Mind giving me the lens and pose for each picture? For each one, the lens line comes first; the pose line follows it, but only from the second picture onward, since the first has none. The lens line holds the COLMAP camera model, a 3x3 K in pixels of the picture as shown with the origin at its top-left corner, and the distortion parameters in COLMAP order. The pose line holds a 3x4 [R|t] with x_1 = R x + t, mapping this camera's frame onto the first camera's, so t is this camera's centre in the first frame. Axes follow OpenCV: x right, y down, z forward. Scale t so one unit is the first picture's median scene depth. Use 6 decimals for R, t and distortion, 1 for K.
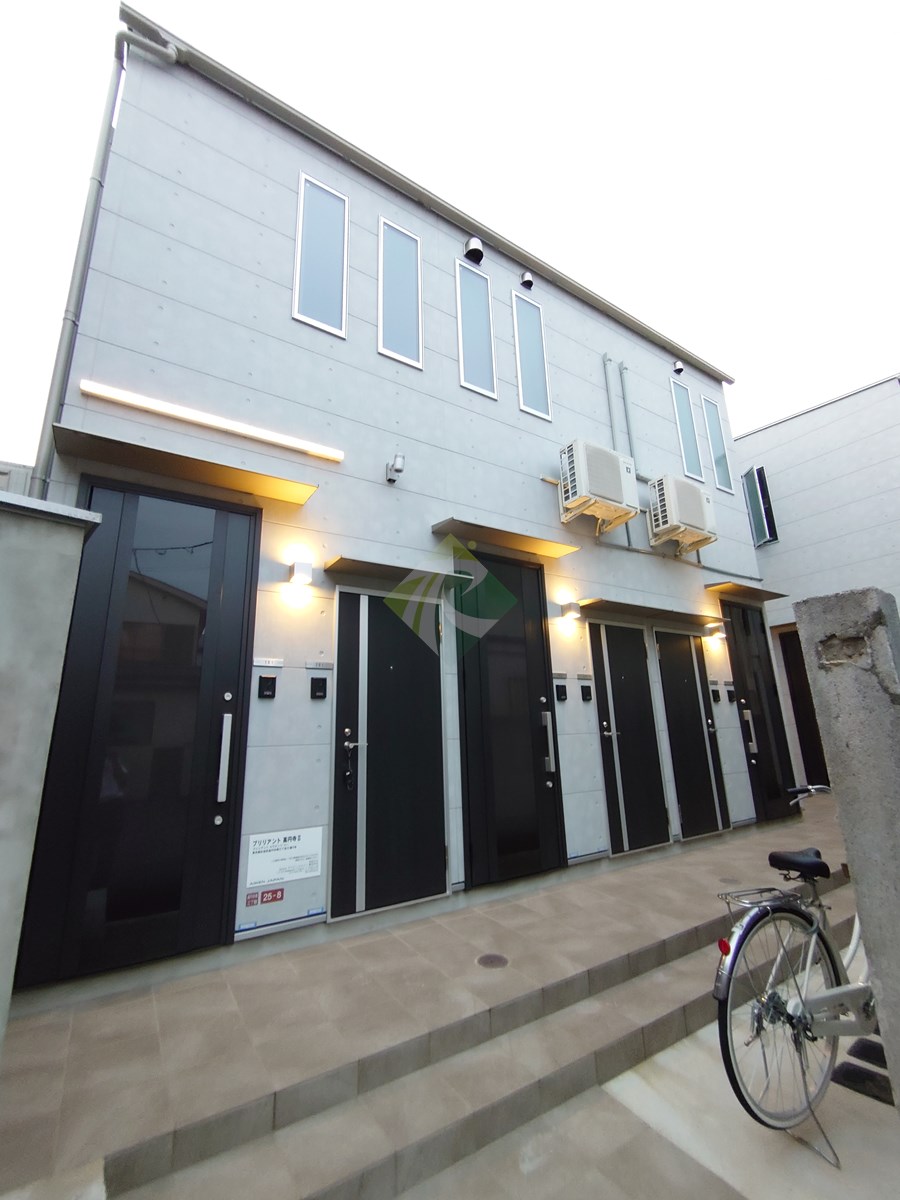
lens RADIAL K [[513.8, 0, 450.0], [0, 513.8, 600.0], [0, 0, 1]] dist [0.001294, -0.000518]
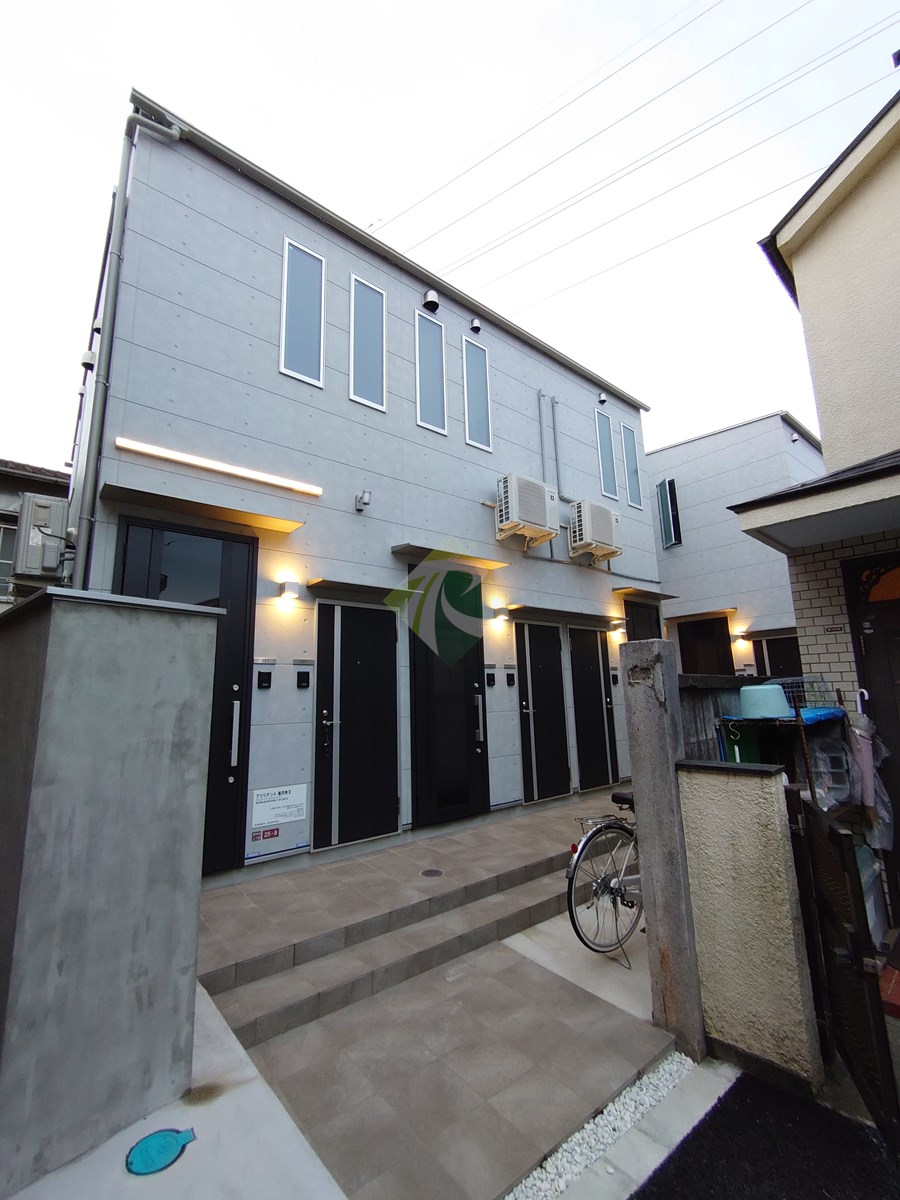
lens RADIAL K [[513.8, 0, 450.0], [0, 513.8, 600.0], [0, 0, 1]] dist [0.001294, -0.000518]
pose [[0.993848, 0.022977, 0.108340, -0.029570], [-0.029681, 0.997716, 0.060678, -0.106443], [-0.106698, -0.063520, 0.992260, -0.279882]]
